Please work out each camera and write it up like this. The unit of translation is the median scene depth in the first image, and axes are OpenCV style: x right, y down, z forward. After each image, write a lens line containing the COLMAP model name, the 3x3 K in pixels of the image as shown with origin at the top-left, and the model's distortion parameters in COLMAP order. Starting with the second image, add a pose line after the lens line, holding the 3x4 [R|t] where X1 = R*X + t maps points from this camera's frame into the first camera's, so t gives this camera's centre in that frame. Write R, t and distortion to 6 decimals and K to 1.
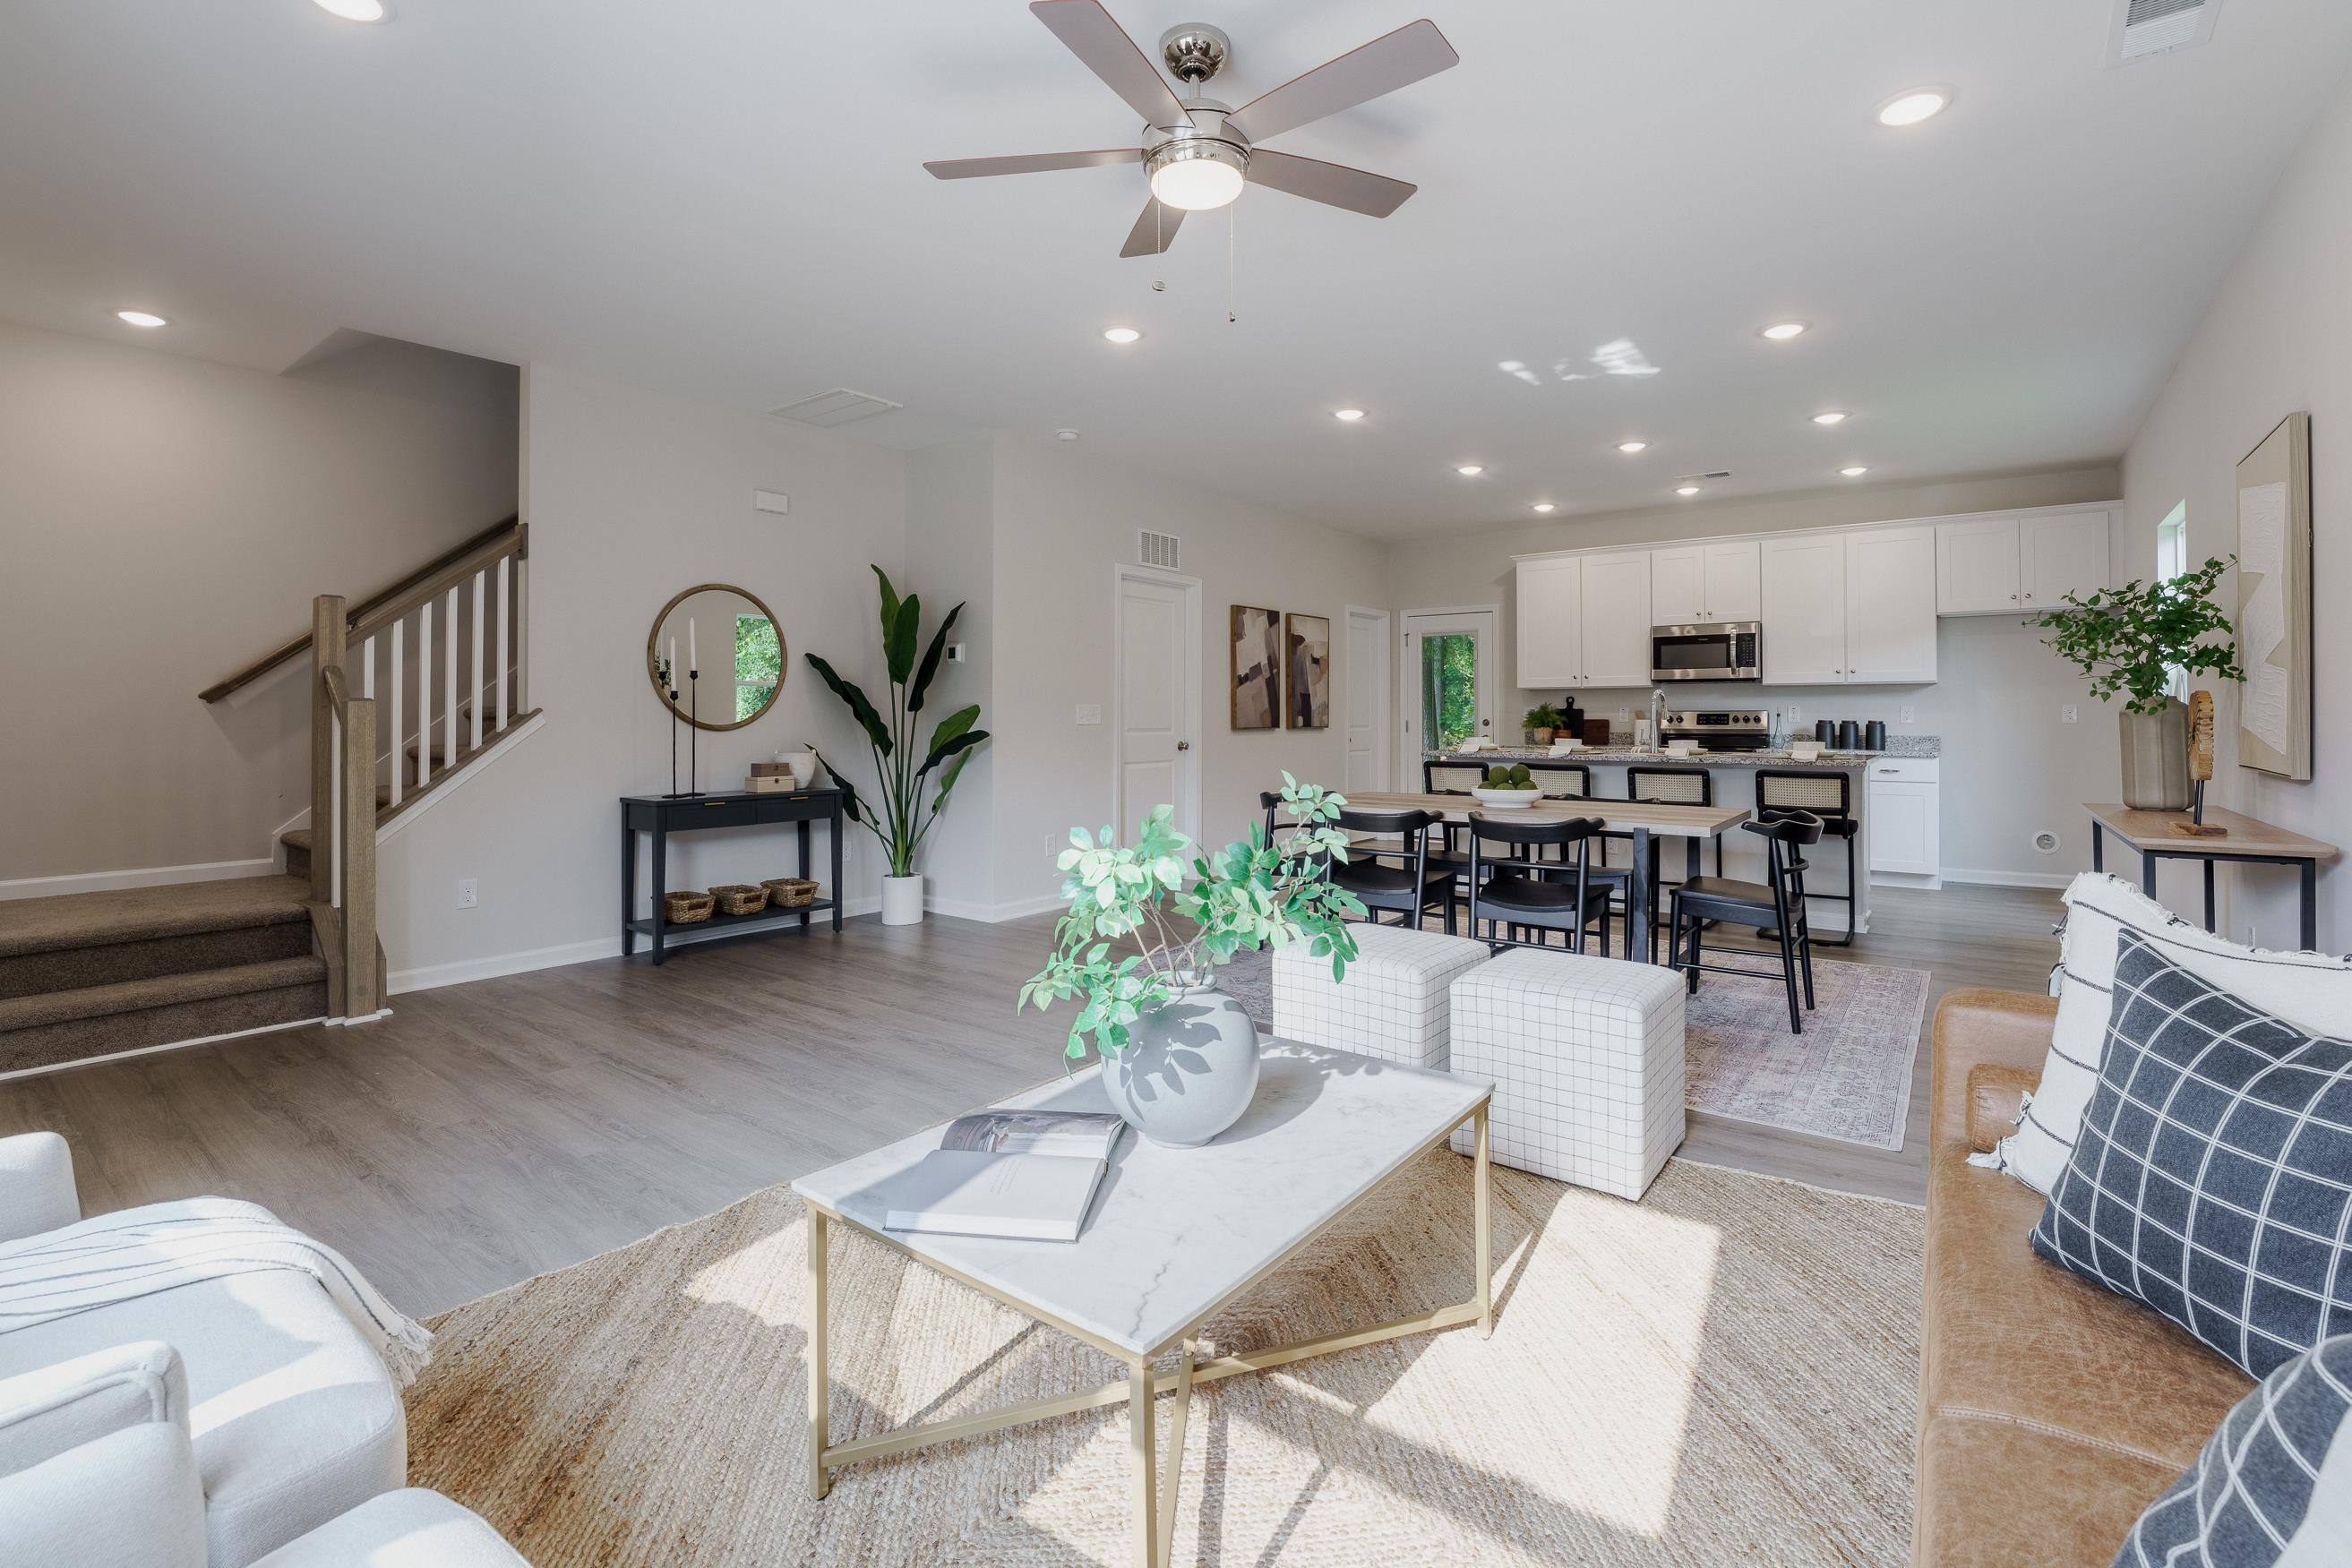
lens RADIAL K [[1111.6, 0, 1188.0], [0, 1111.6, 706.1], [0, 0, 1]] dist [-0.034378, -0.001318]
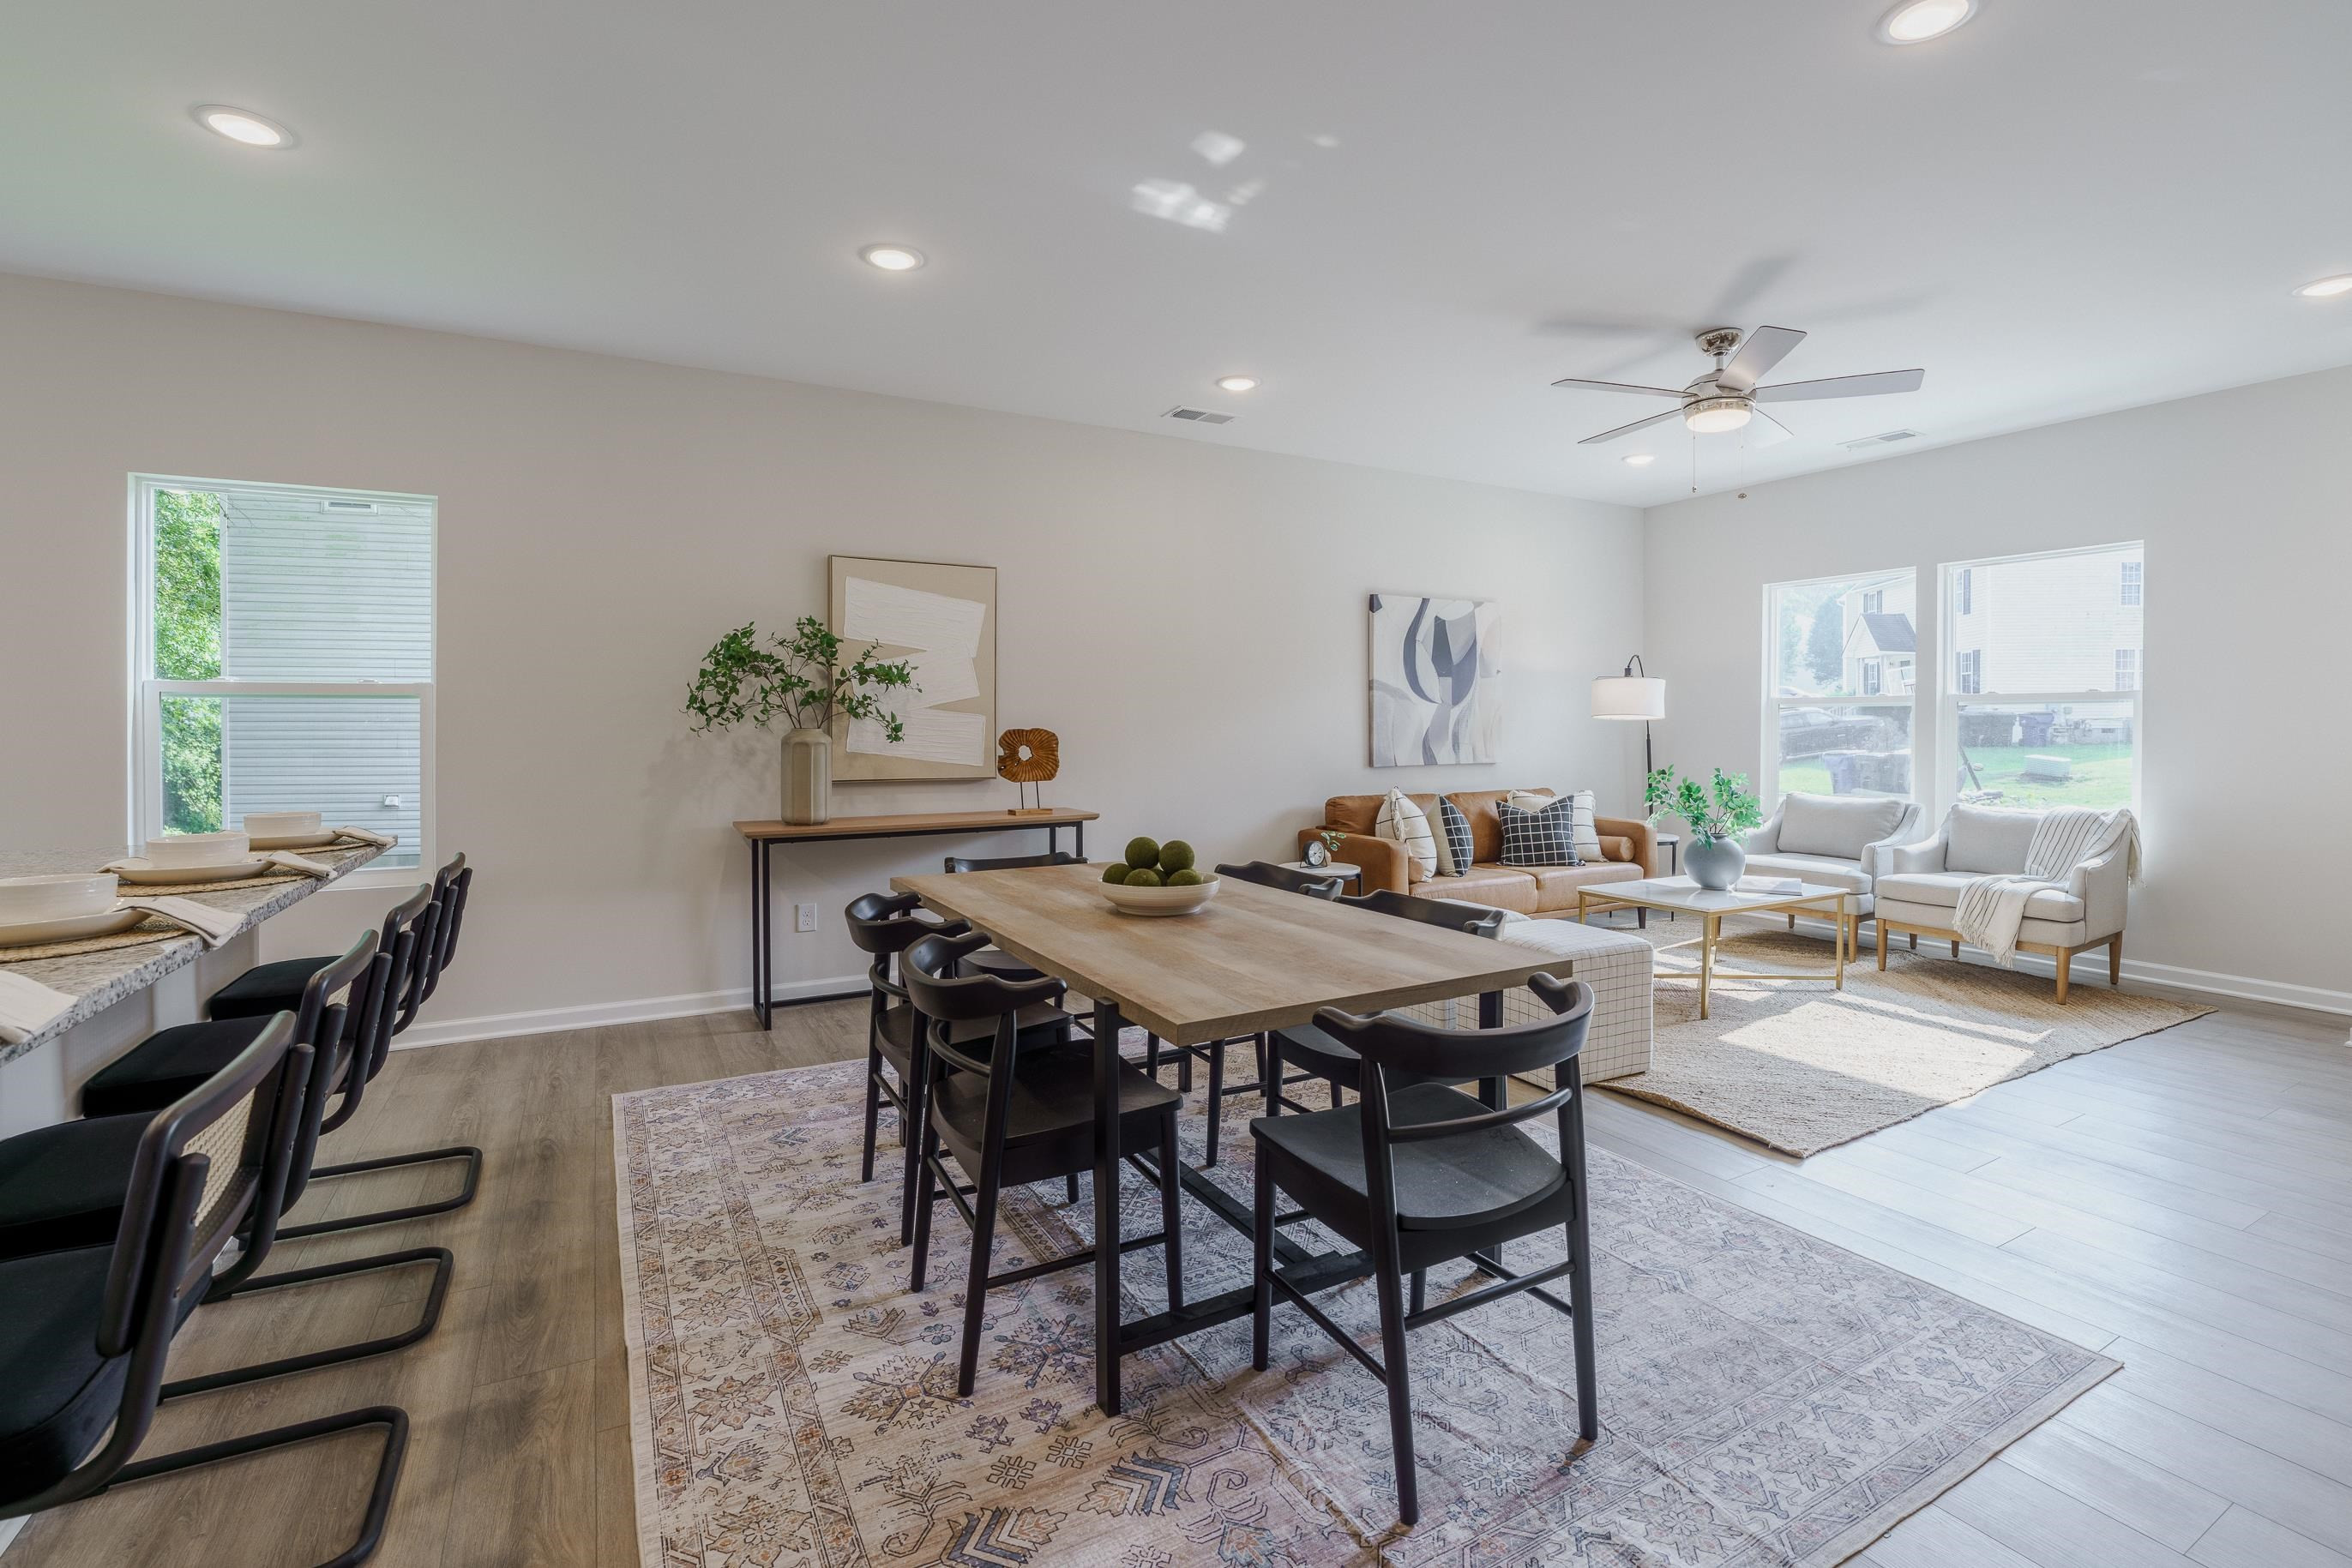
lens RADIAL K [[1049.6, 0, 1188.3], [0, 1049.6, 730.4], [0, 0, 1]] dist [-0.020146, 0.001608]
pose [[-0.912255, 0.000915, 0.409622, 0.028641], [-0.000823, 0.999991, -0.004067, -0.000503], [-0.409622, -0.004047, -0.912246, 0.952379]]
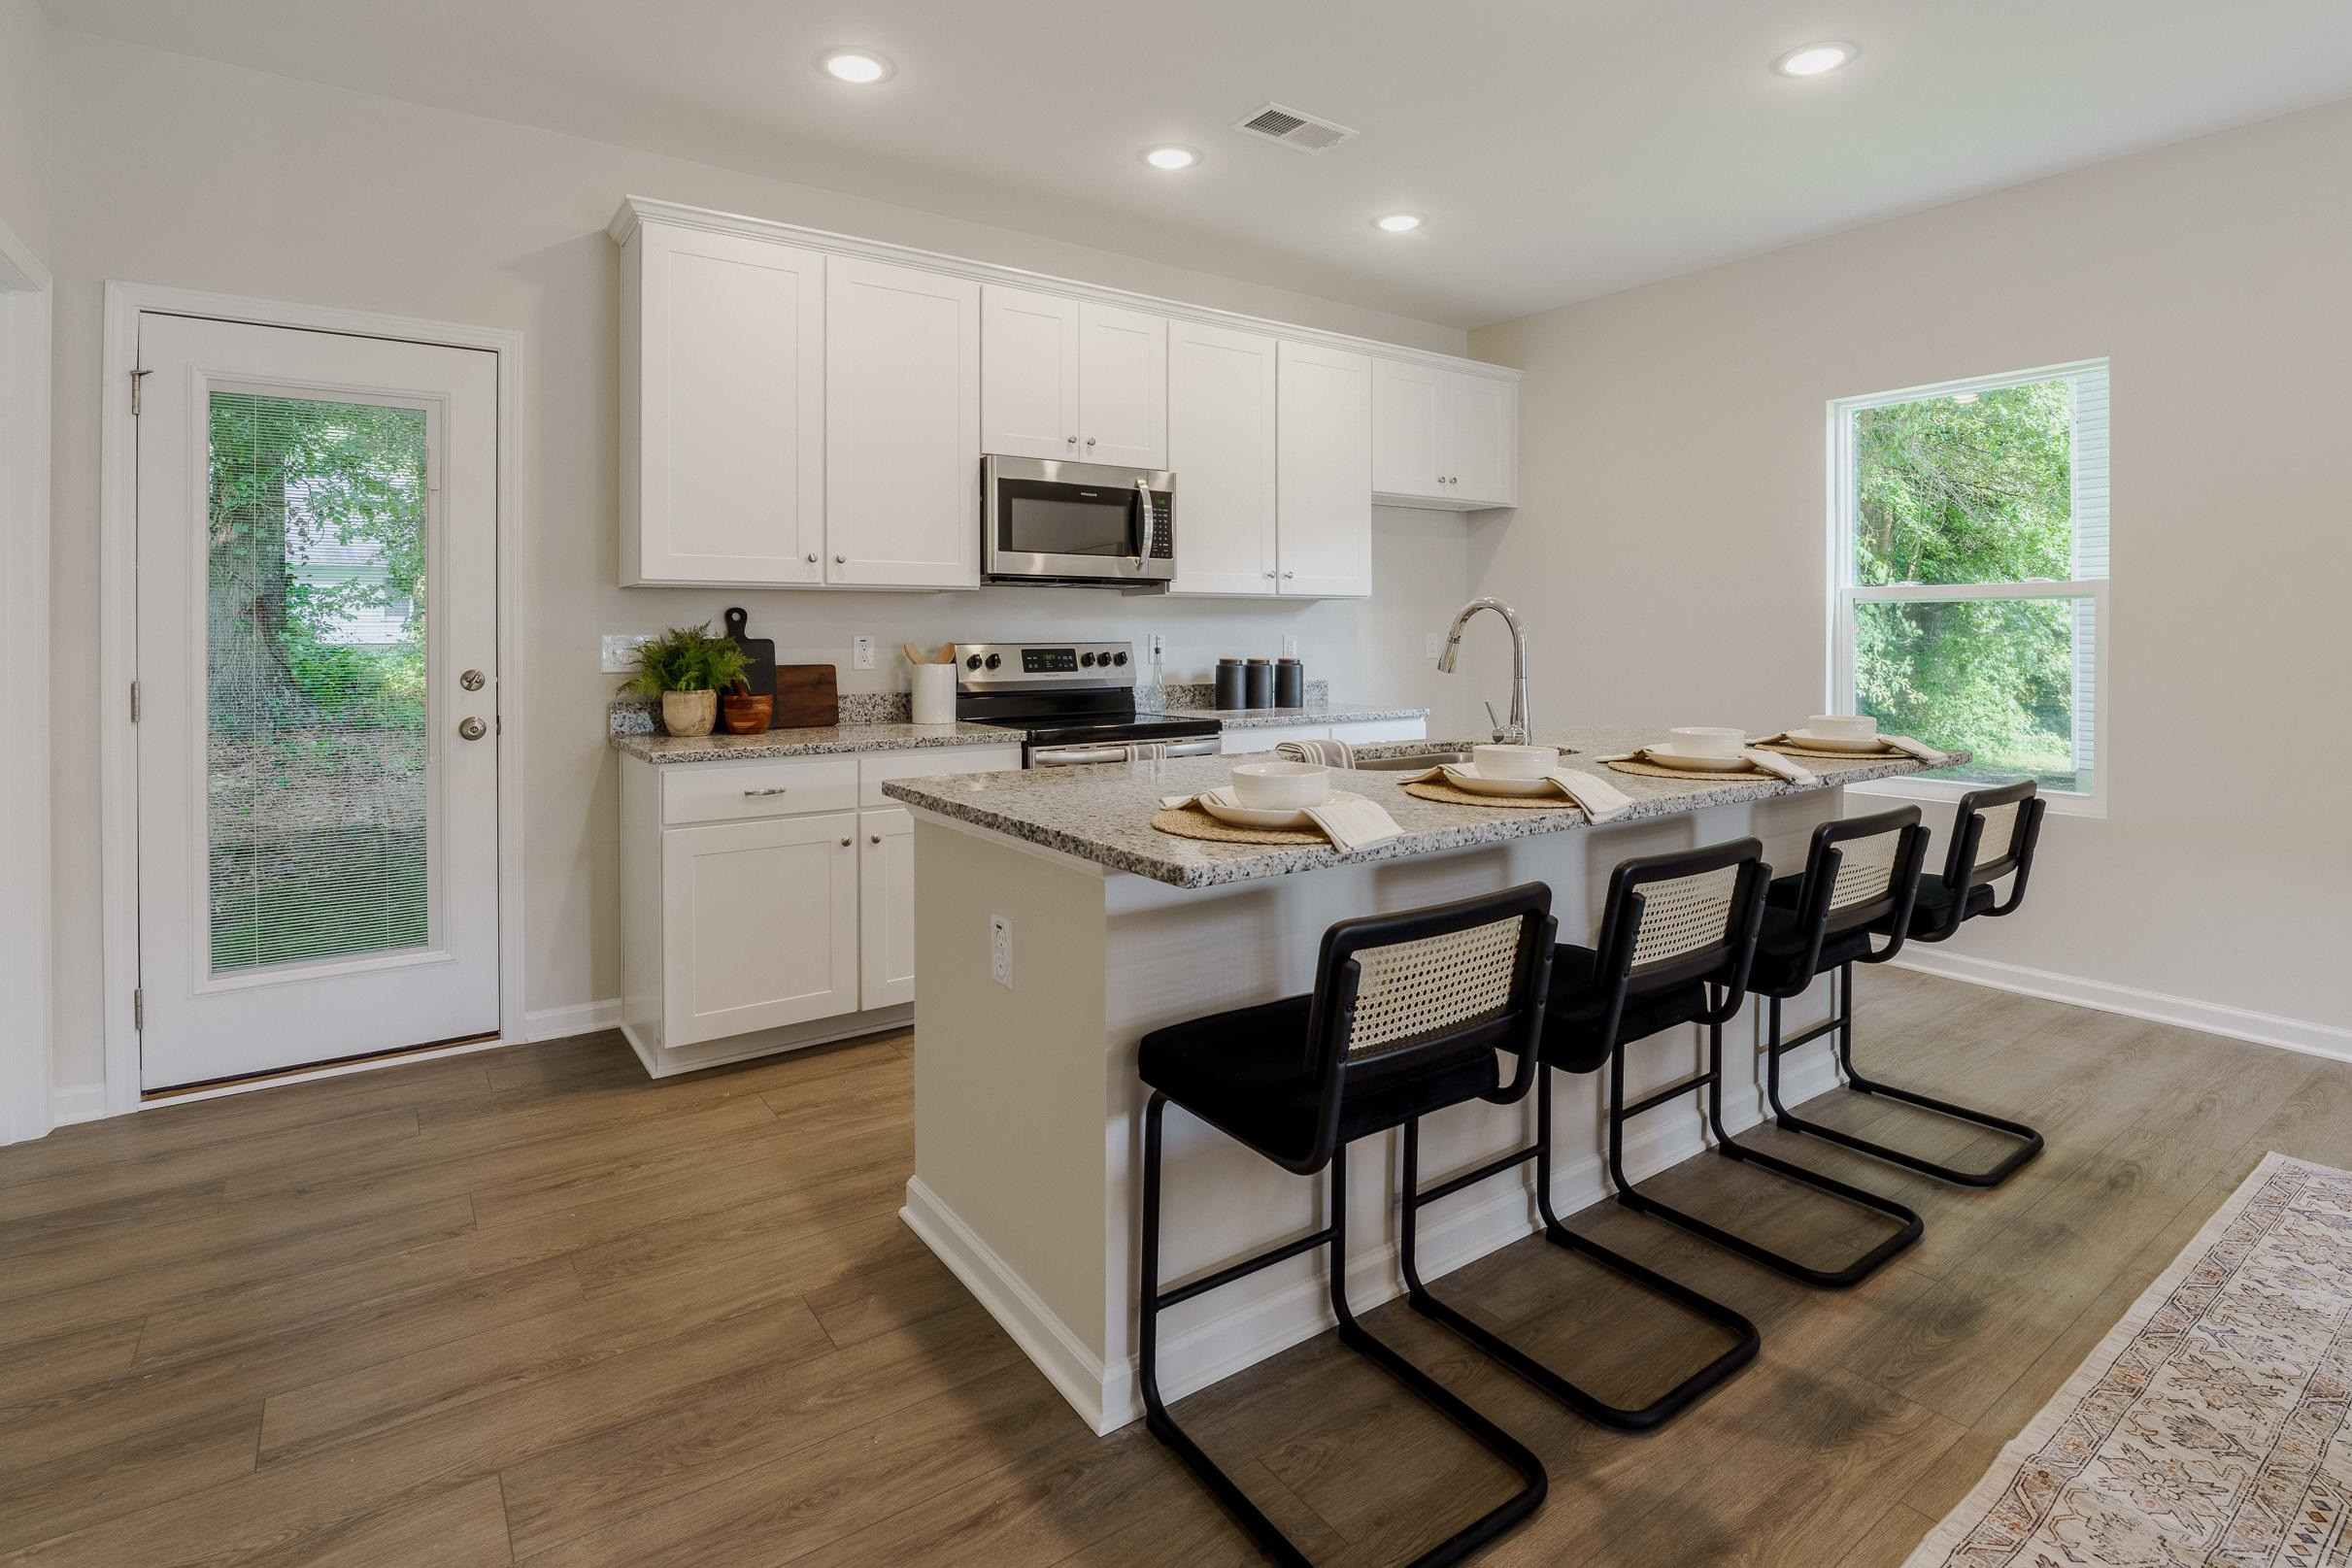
lens RADIAL K [[1153.2, 0, 1166.3], [0, 1153.2, 631.1], [0, 0, 1]] dist [-0.018798, -0.000550]
pose [[0.308855, 0.000897, 0.951109, 0.006686], [-0.006873, 0.999976, 0.001288, -0.002263], [-0.951084, -0.006935, 0.308853, 0.858967]]
